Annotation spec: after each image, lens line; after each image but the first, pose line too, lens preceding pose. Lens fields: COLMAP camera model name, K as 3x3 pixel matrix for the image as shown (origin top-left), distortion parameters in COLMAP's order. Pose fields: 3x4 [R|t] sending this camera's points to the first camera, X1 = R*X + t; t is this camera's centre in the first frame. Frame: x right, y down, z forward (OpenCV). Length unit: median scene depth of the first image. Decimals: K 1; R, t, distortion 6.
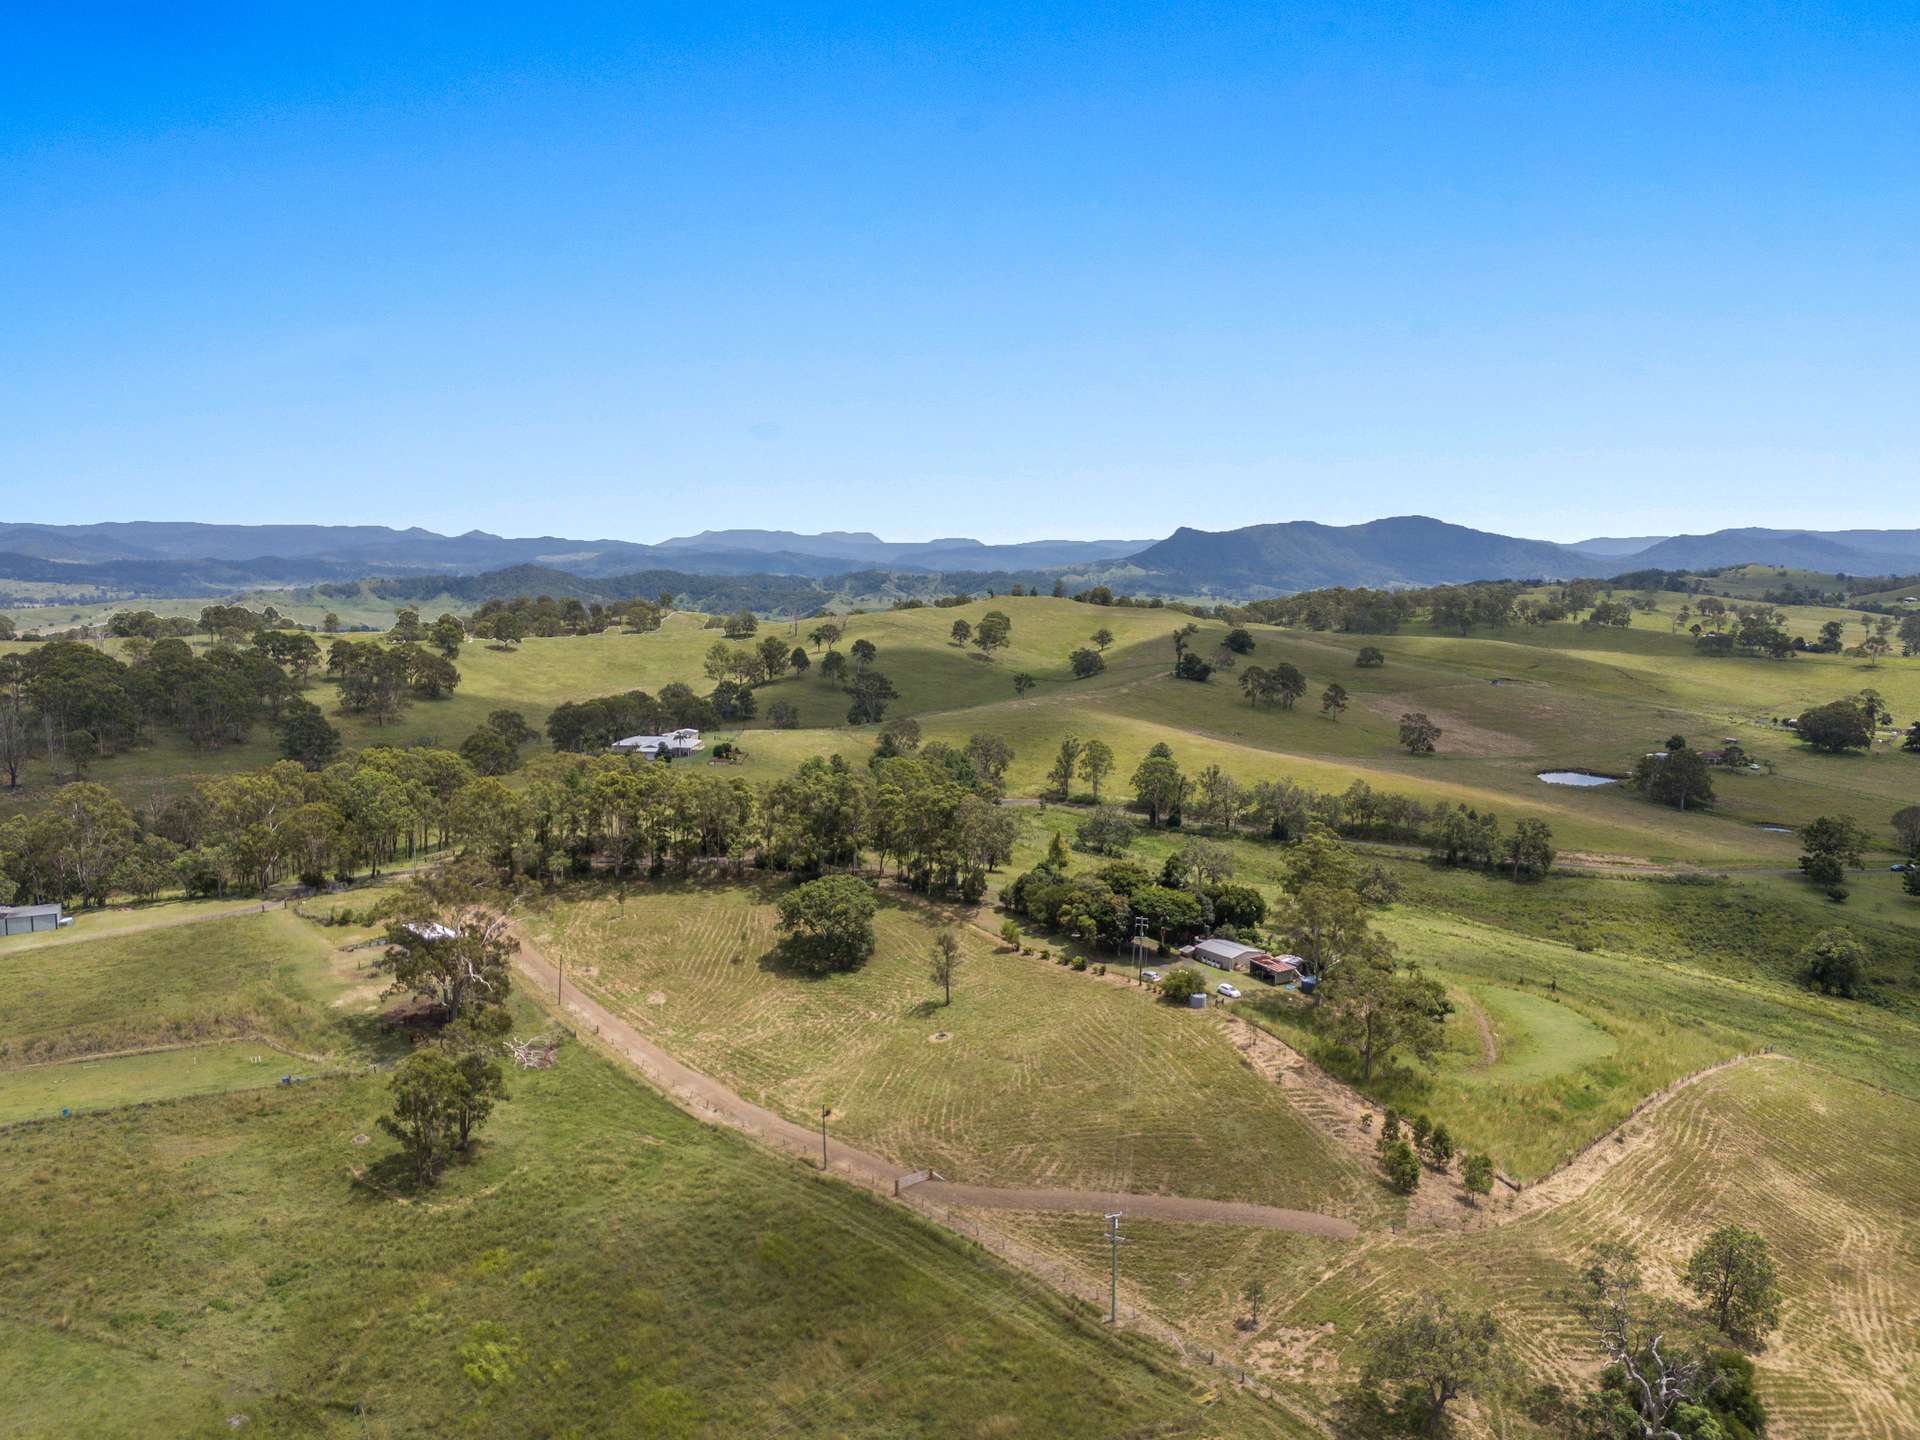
lens RADIAL K [[1424.8, 0, 960.0], [0, 1424.8, 720.0], [0, 0, 1]] dist [0.088136, -0.094259]
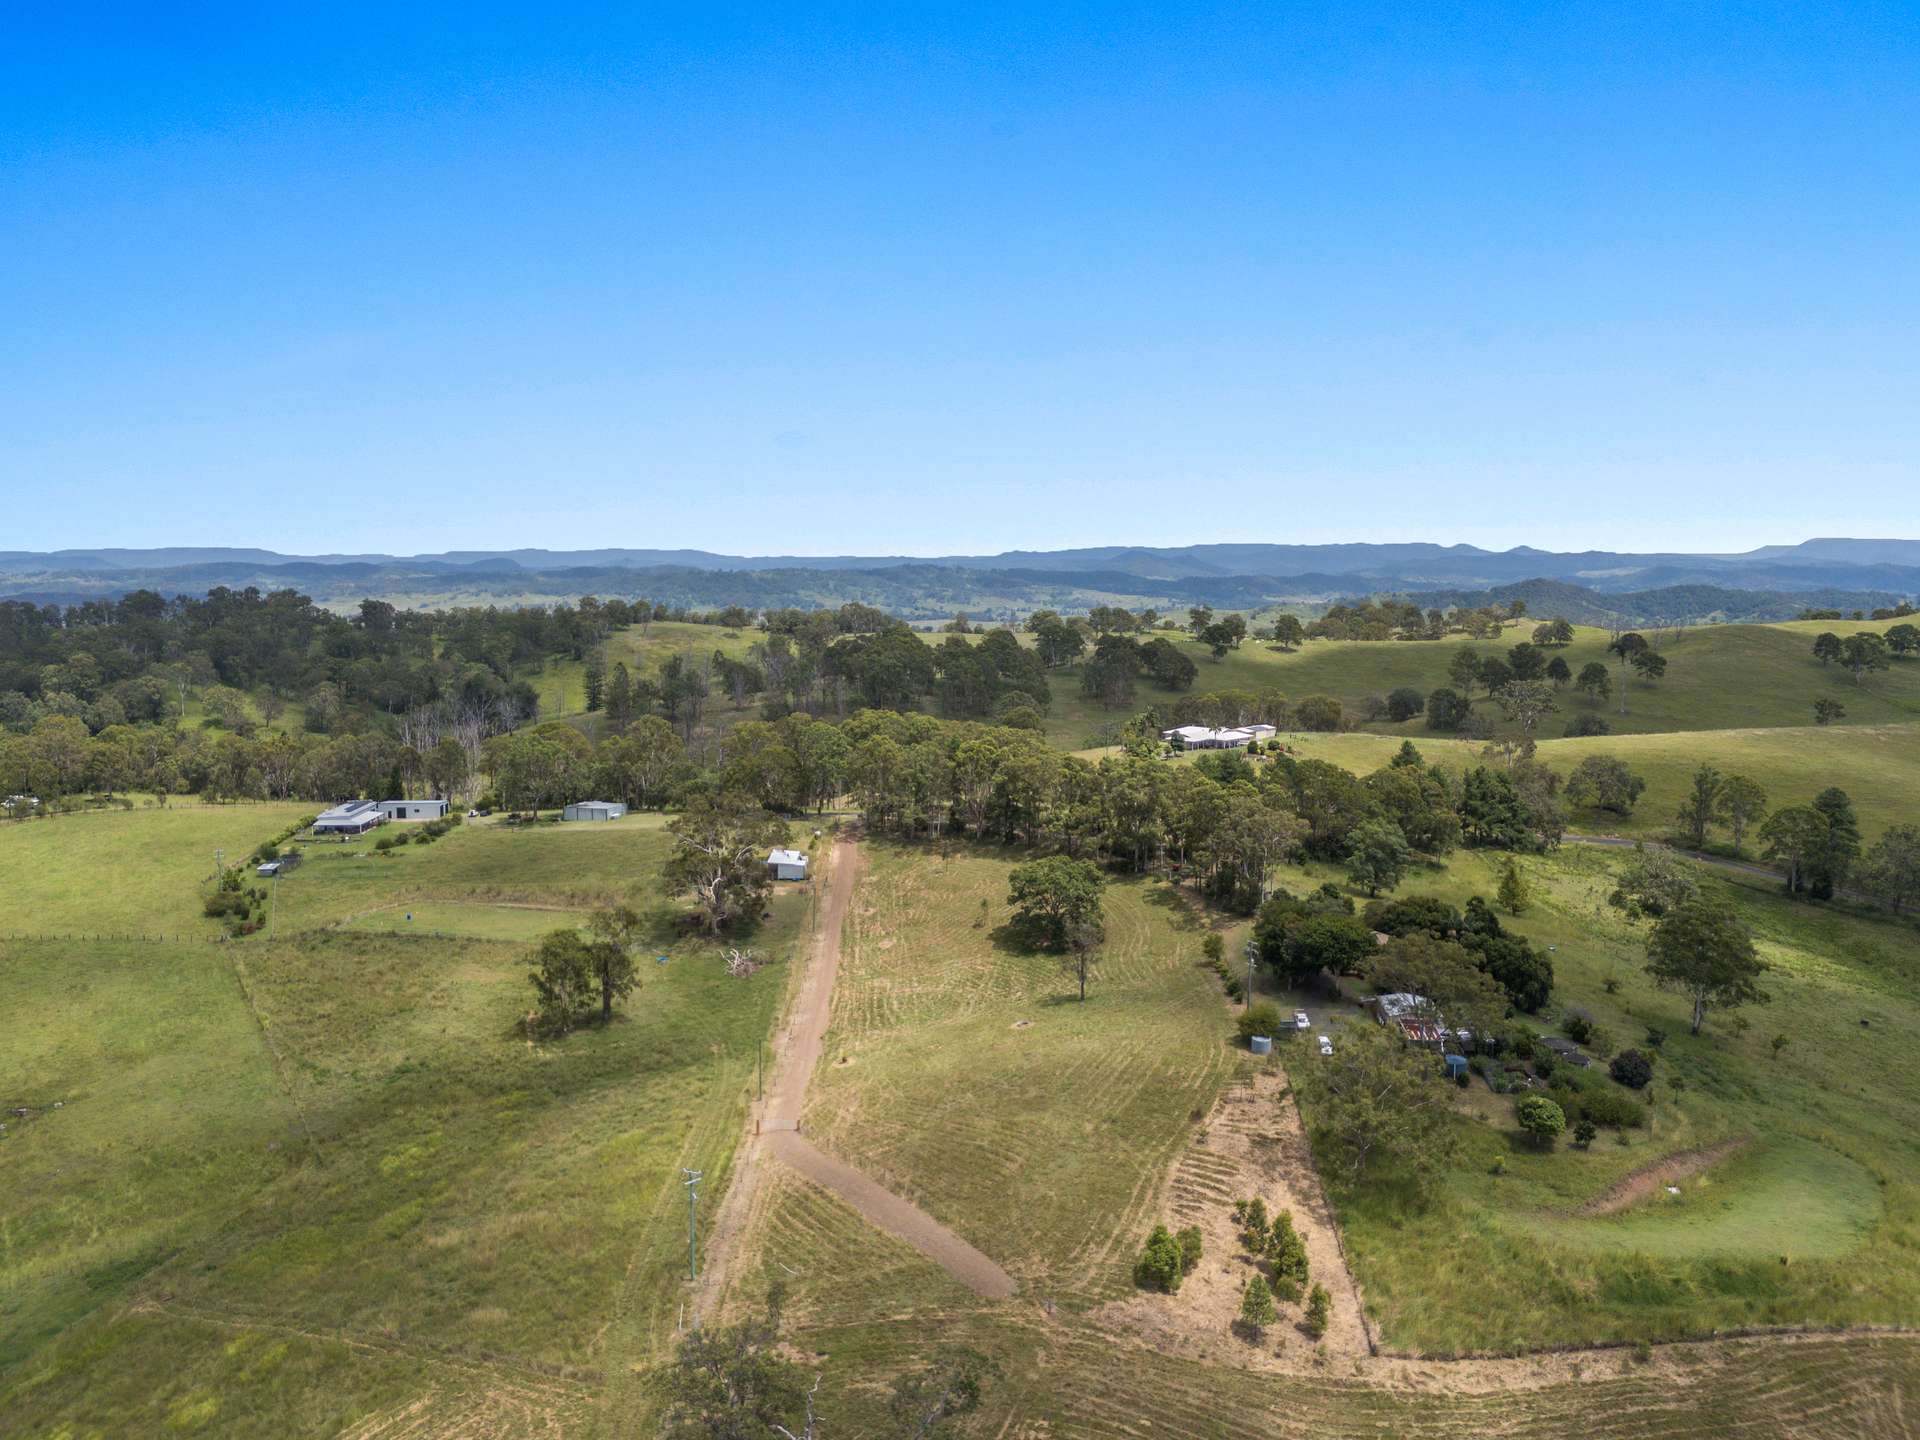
lens RADIAL K [[1424.8, 0, 960.0], [0, 1424.8, 720.0], [0, 0, 1]] dist [0.088136, -0.094259]
pose [[0.757092, 0.067884, -0.649772, 0.179275], [-0.075749, 0.997000, 0.015899, 0.001818], [0.648902, 0.037183, 0.759963, 0.075414]]
